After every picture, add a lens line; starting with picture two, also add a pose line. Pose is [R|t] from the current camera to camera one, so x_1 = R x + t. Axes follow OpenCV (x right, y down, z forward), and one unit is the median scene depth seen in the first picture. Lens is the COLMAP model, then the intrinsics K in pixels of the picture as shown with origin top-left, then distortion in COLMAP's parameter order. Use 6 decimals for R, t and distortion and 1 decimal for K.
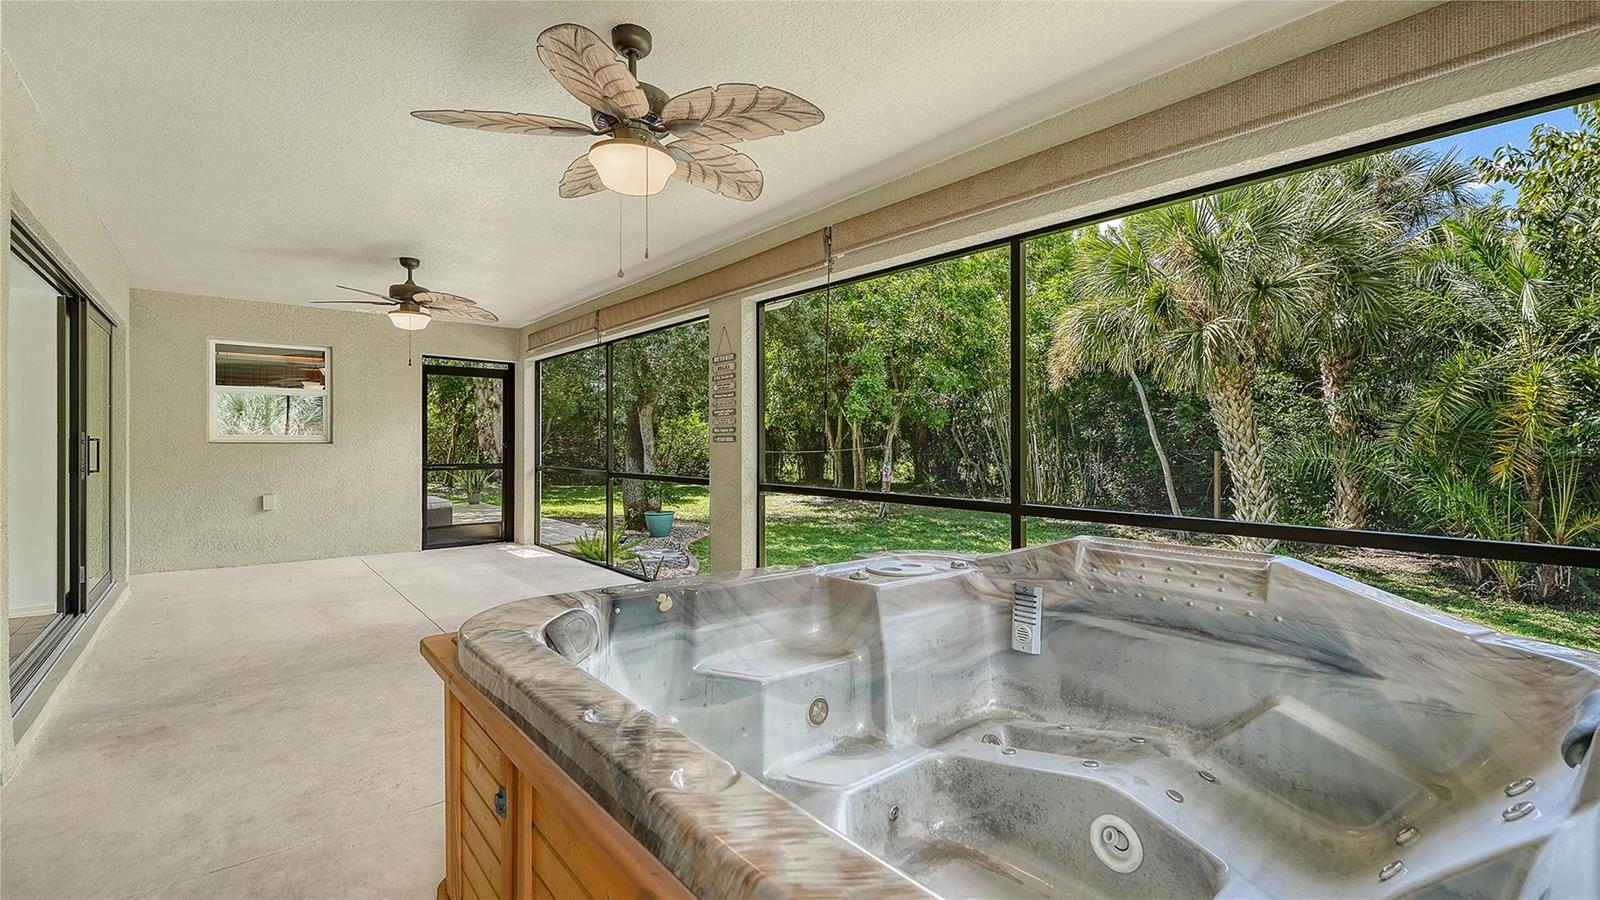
lens RADIAL K [[691.3, 0, 794.1], [0, 691.3, 447.7], [0, 0, 1]] dist [-0.014488, 0.000531]
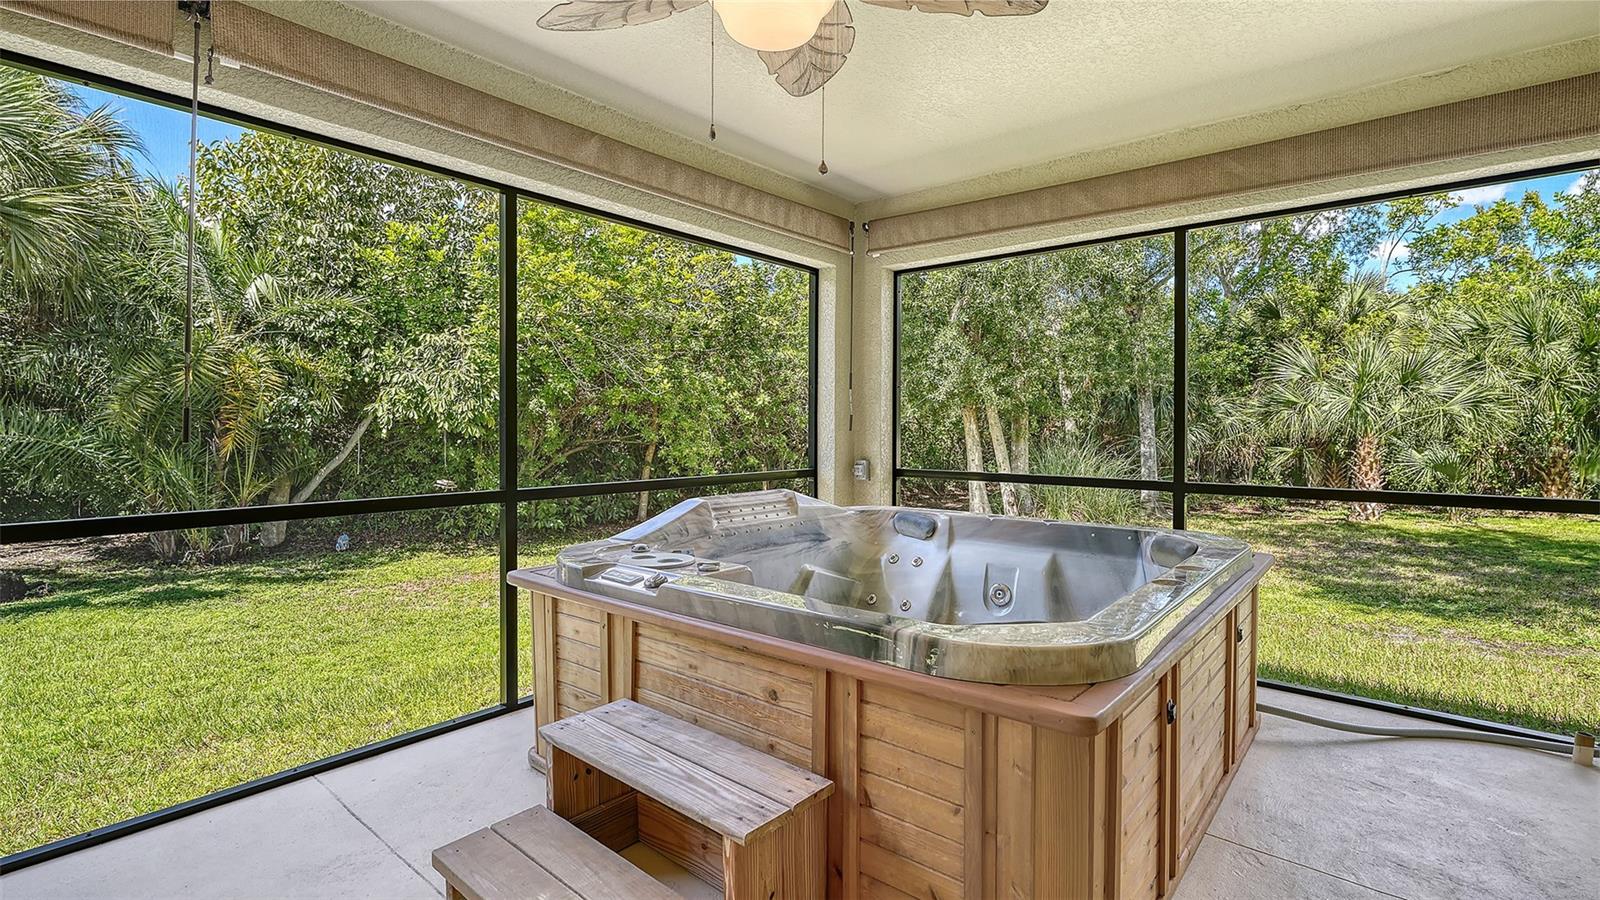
lens RADIAL K [[735.2, 0, 792.5], [0, 735.2, 437.2], [0, 0, 1]] dist [-0.000072, -0.001084]
pose [[-0.179065, -0.020448, 0.983625, -0.356466], [-0.002046, 0.999790, 0.020412, -0.002399], [-0.983835, 0.001643, -0.179069, 0.423813]]
